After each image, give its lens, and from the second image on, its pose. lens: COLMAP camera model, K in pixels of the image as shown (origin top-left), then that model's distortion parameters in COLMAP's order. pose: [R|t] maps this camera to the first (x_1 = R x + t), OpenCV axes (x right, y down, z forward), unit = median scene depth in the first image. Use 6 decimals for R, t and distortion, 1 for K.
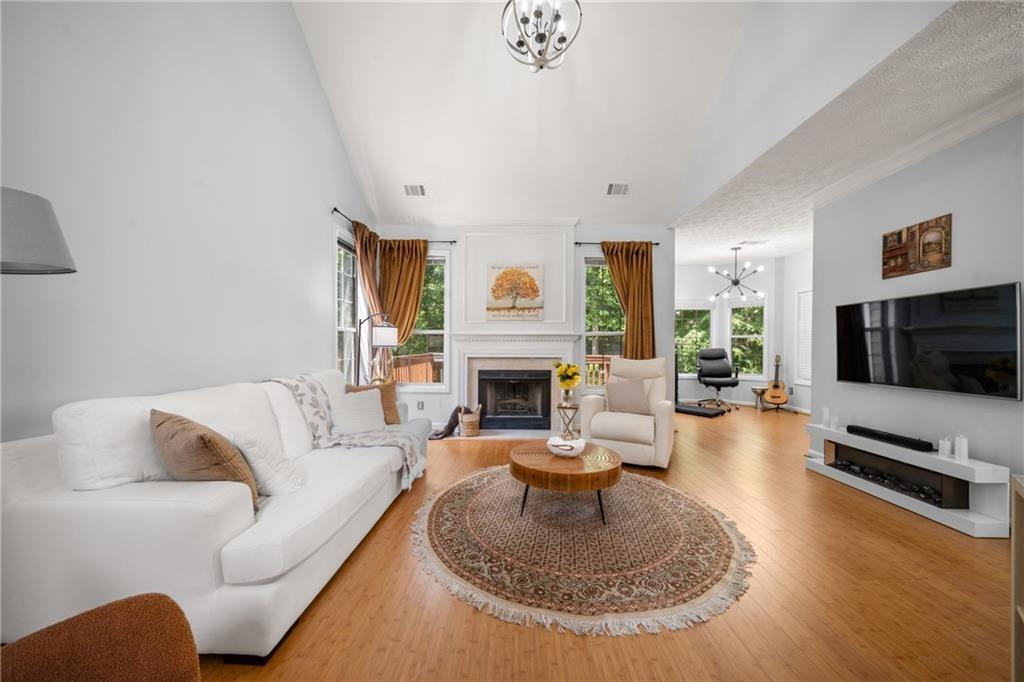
lens RADIAL K [[366.2, 0, 515.2], [0, 366.2, 349.0], [0, 0, 1]] dist [-0.001383, -0.000608]
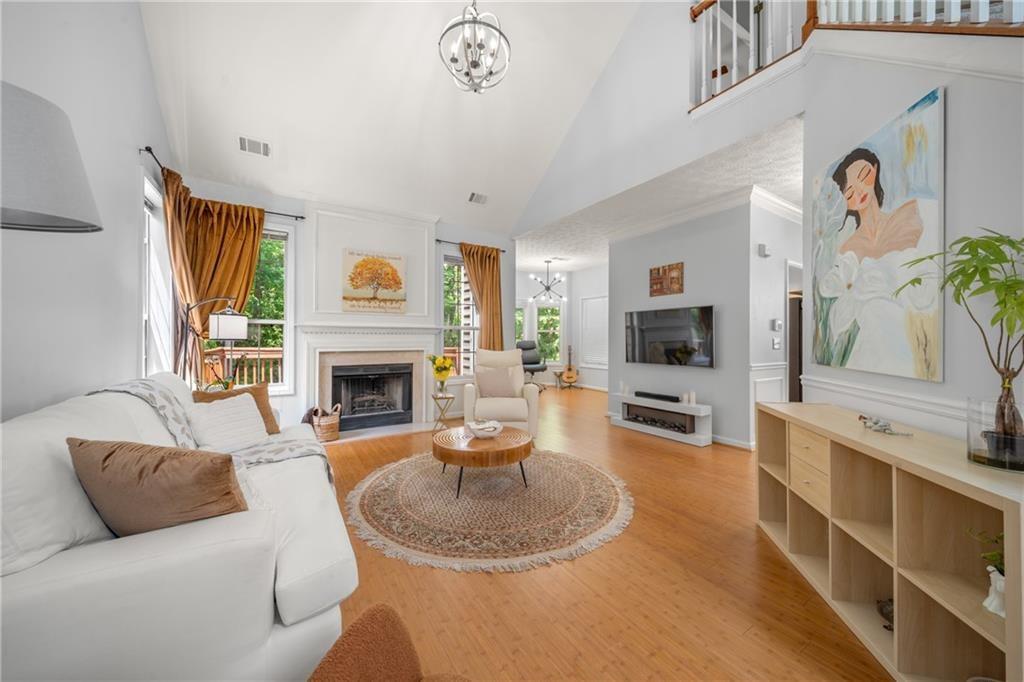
lens RADIAL K [[366.2, 0, 524.4], [0, 366.2, 337.3], [0, 0, 1]] dist [-0.001383, -0.000608]
pose [[0.828573, 0.002219, 0.559876, -0.230523], [0.003489, 0.999952, -0.009128, -0.002770], [-0.559870, 0.009517, 0.828526, -0.001755]]
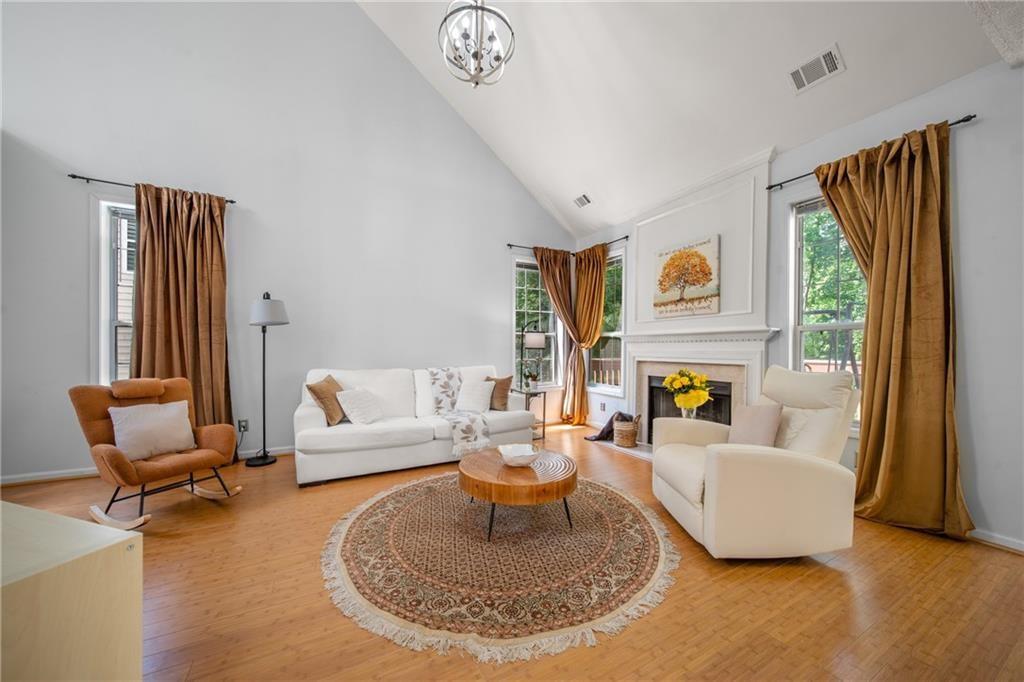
lens RADIAL K [[366.2, 0, 507.7], [0, 366.2, 350.4], [0, 0, 1]] dist [-0.001383, -0.000608]
pose [[0.460417, 0.003928, -0.887694, 0.571131], [-0.006565, 0.999978, 0.001020, -0.001683], [0.887679, 0.005358, 0.460432, 0.323023]]
